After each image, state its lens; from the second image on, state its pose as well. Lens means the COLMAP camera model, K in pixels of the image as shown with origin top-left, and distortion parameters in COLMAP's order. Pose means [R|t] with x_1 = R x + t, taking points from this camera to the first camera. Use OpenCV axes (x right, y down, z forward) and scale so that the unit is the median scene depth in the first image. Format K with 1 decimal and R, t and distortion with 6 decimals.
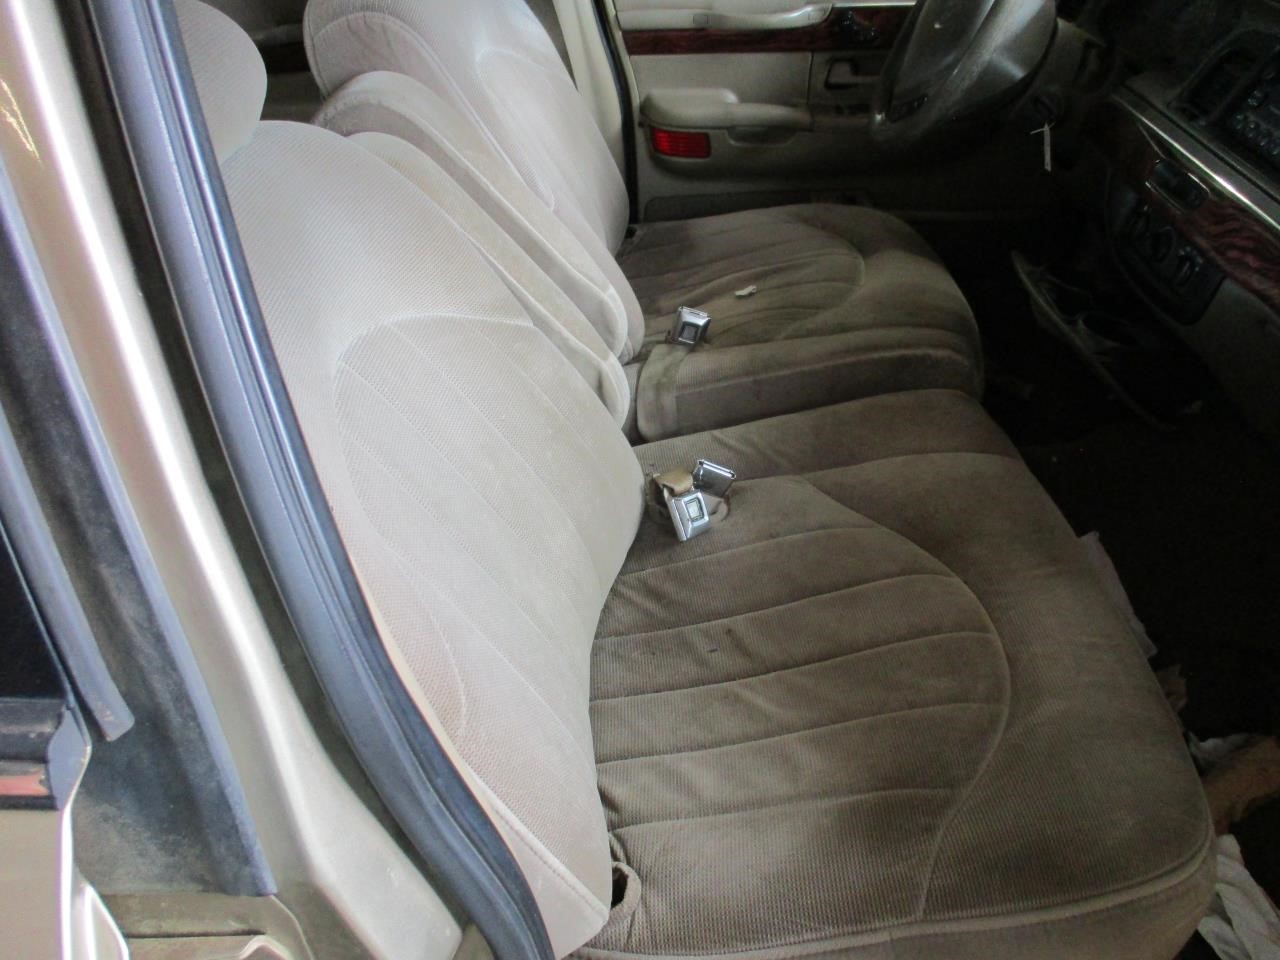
lens RADIAL K [[1080.7, 0, 640.0], [0, 1080.7, 480.0], [0, 0, 1]] dist [-0.008001, -0.004749]
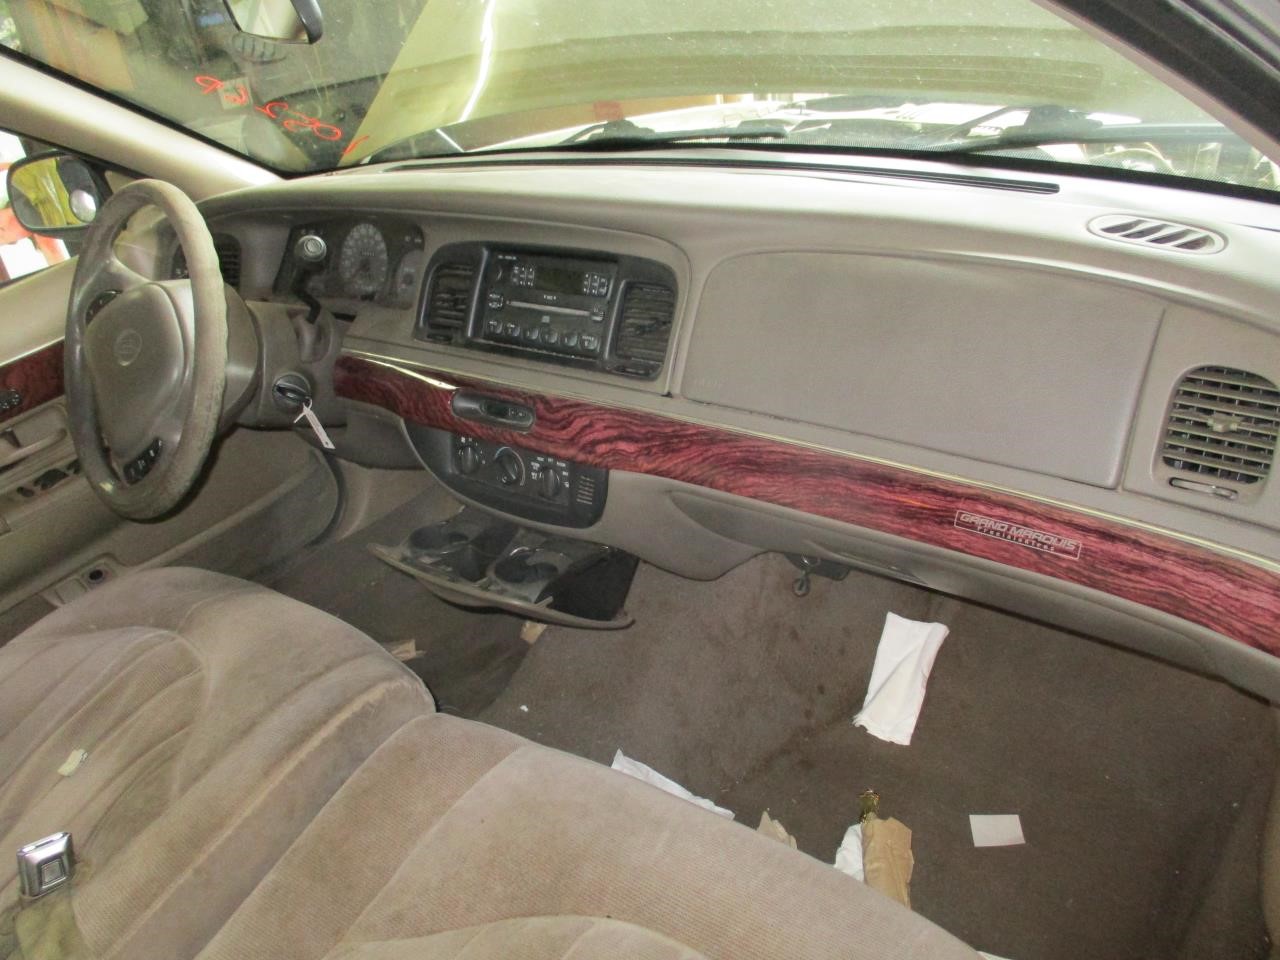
lens RADIAL K [[1080.7, 0, 640.0], [0, 1080.7, 480.0], [0, 0, 1]] dist [-0.008001, -0.004749]
pose [[0.623475, -0.461358, 0.631212, -0.041211], [0.572745, 0.819072, 0.032942, -0.158933], [-0.532205, 0.340985, 0.774911, 0.193798]]
